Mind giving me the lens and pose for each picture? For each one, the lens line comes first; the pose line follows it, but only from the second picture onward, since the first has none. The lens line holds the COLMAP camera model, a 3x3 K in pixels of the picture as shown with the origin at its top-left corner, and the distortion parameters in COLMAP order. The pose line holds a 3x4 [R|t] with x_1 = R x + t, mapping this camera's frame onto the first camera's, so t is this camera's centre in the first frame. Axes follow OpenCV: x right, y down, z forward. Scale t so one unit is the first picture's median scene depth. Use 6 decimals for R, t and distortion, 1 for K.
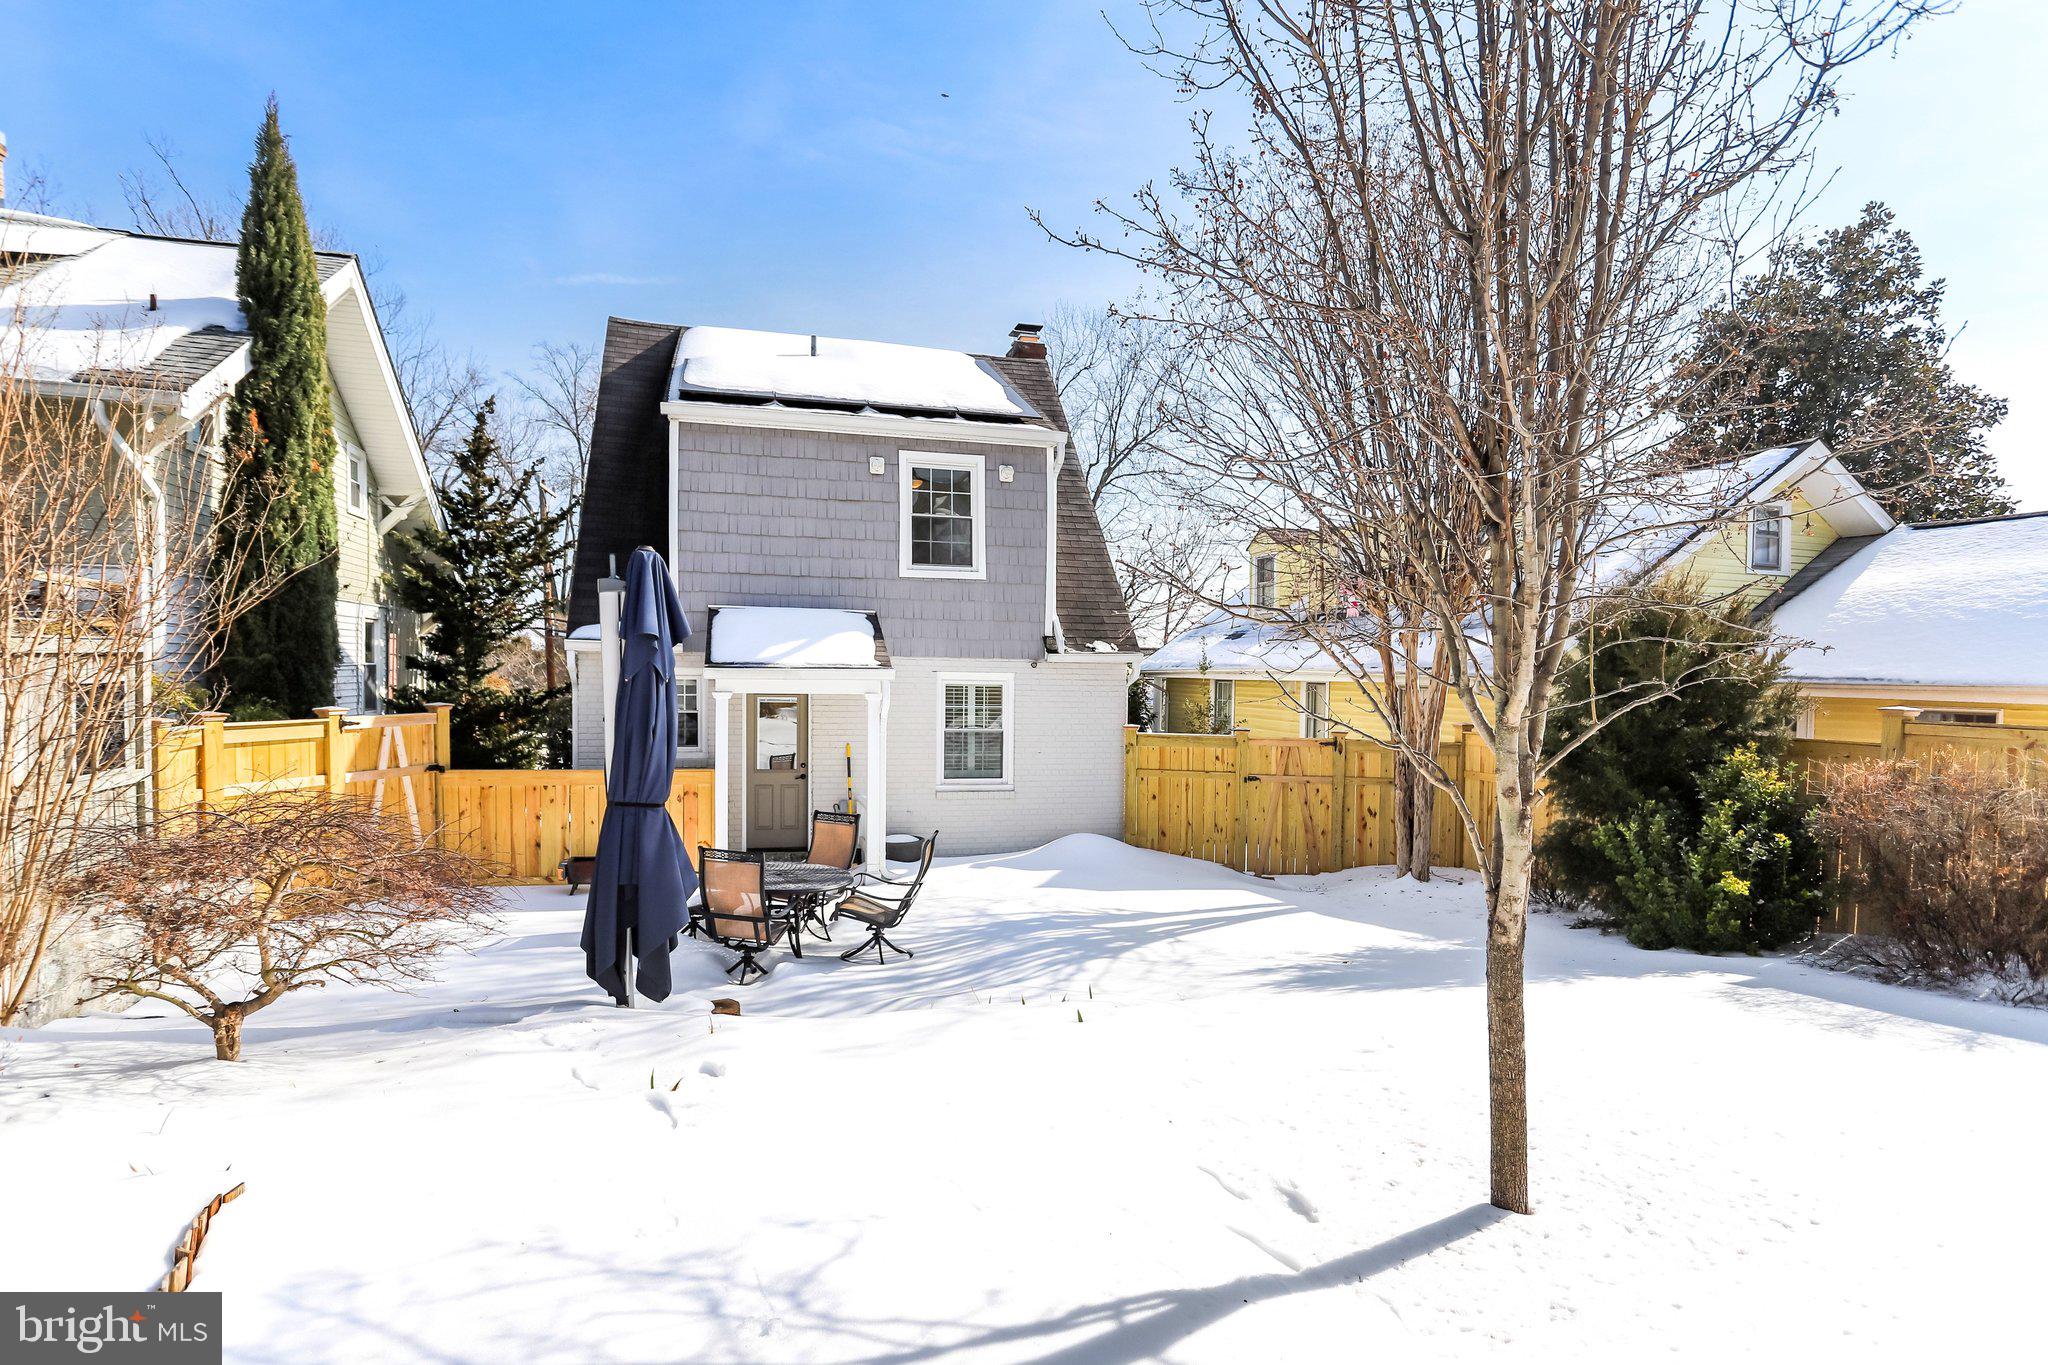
lens RADIAL K [[984.6, 0, 1019.0], [0, 984.6, 807.0], [0, 0, 1]] dist [-0.035305, 0.023904]
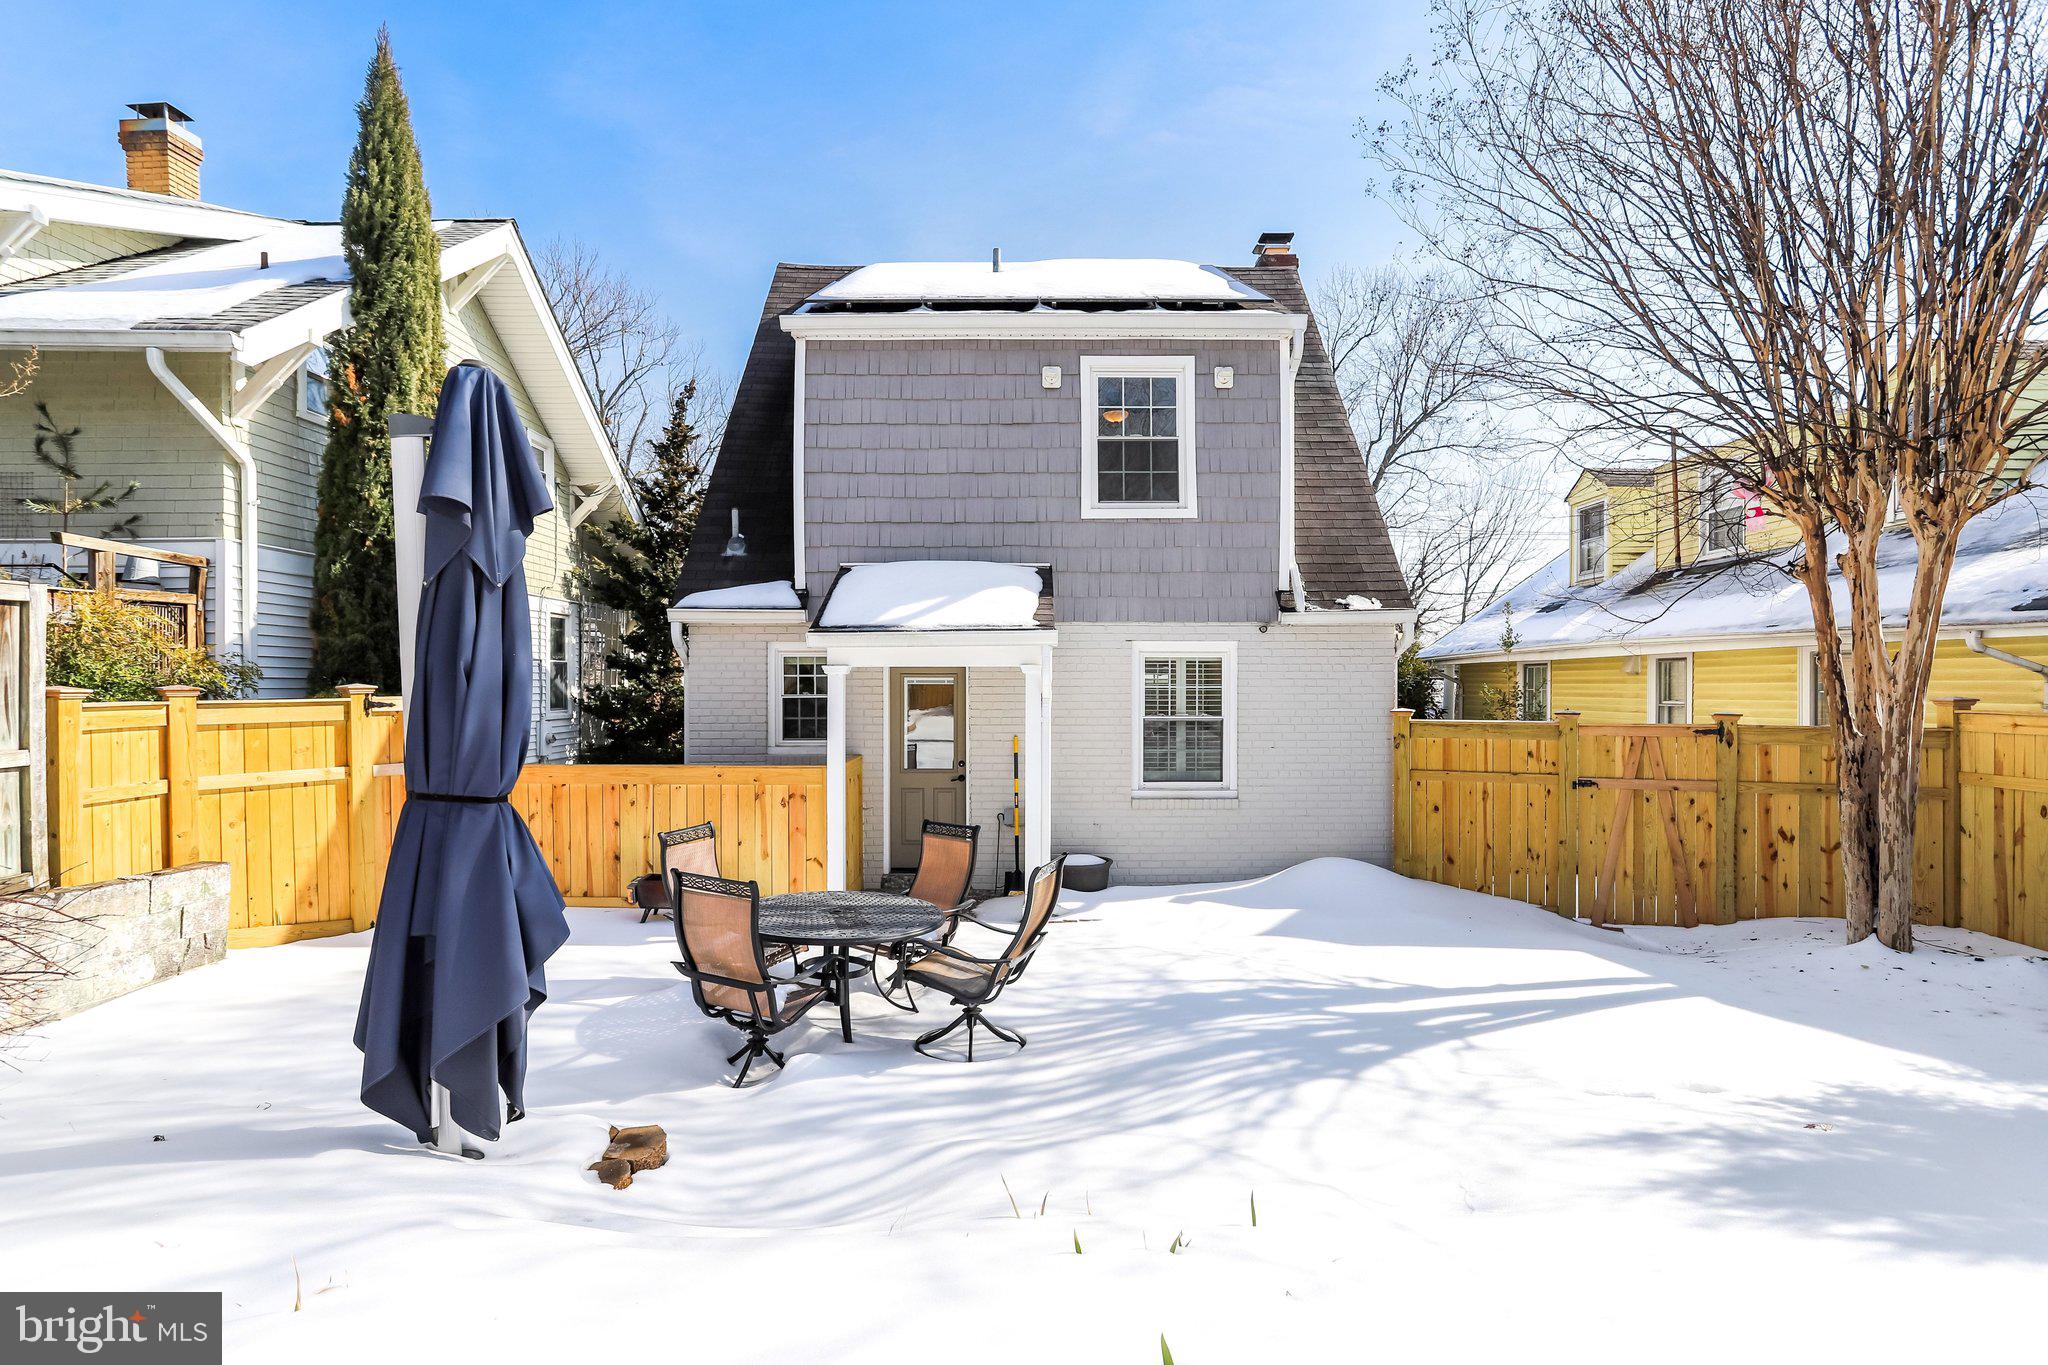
lens RADIAL K [[1019.4, 0, 1017.0], [0, 1019.4, 771.7], [0, 0, 1]] dist [-0.038545, 0.000945]
pose [[0.964795, 0.001661, -0.262998, 0.040029], [-0.014575, 0.998781, -0.047162, 0.001924], [0.262599, 0.049335, 0.963643, 0.230256]]
